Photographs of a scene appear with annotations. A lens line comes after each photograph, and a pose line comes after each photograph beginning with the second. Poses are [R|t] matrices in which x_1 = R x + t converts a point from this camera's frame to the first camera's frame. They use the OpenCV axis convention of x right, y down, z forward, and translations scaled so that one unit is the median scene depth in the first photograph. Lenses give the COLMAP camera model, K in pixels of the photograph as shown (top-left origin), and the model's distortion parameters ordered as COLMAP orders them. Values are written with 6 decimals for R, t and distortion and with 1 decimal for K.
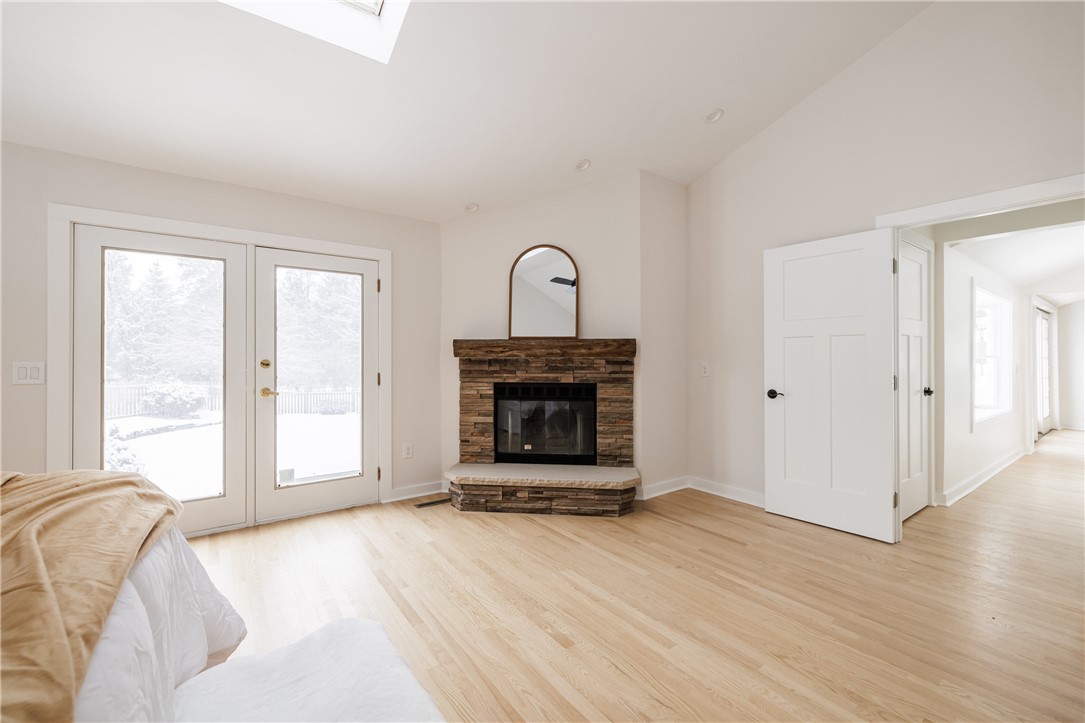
lens RADIAL K [[454.6, 0, 544.5], [0, 454.6, 357.3], [0, 0, 1]] dist [0.001762, 0.000091]
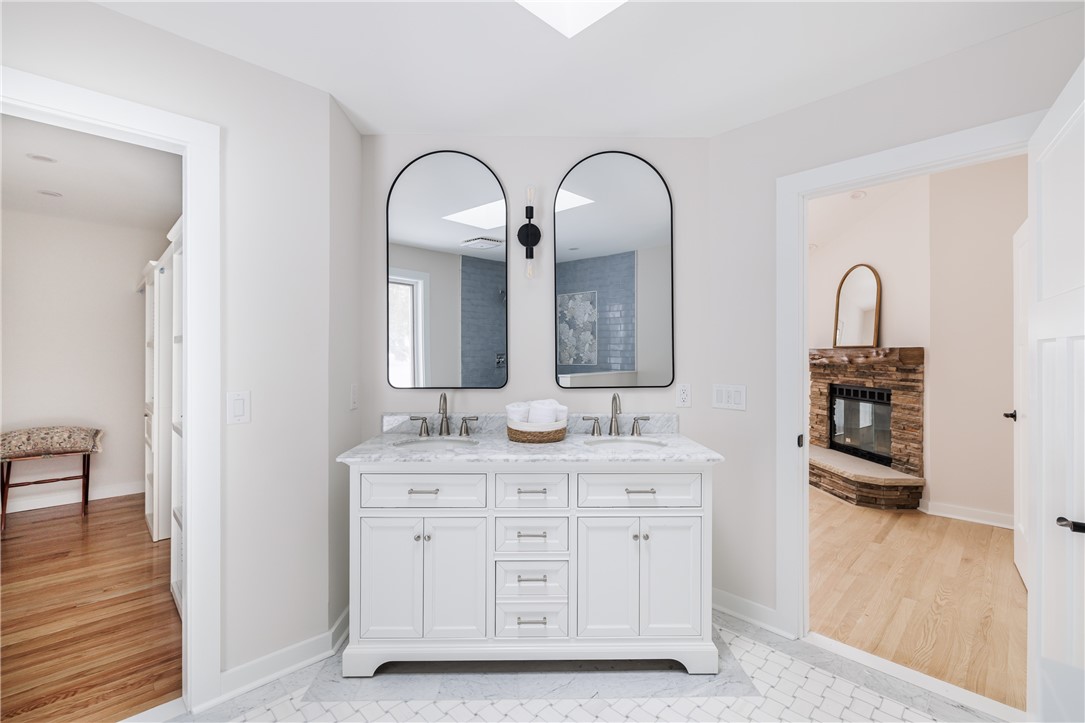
lens RADIAL K [[454.6, 0, 544.5], [0, 454.6, 357.3], [0, 0, 1]] dist [0.001762, 0.000091]
pose [[0.164849, 0.007328, -0.986292, 1.021296], [-0.003603, 0.999970, 0.006827, -0.021528], [0.986312, 0.002428, 0.164870, 0.037457]]
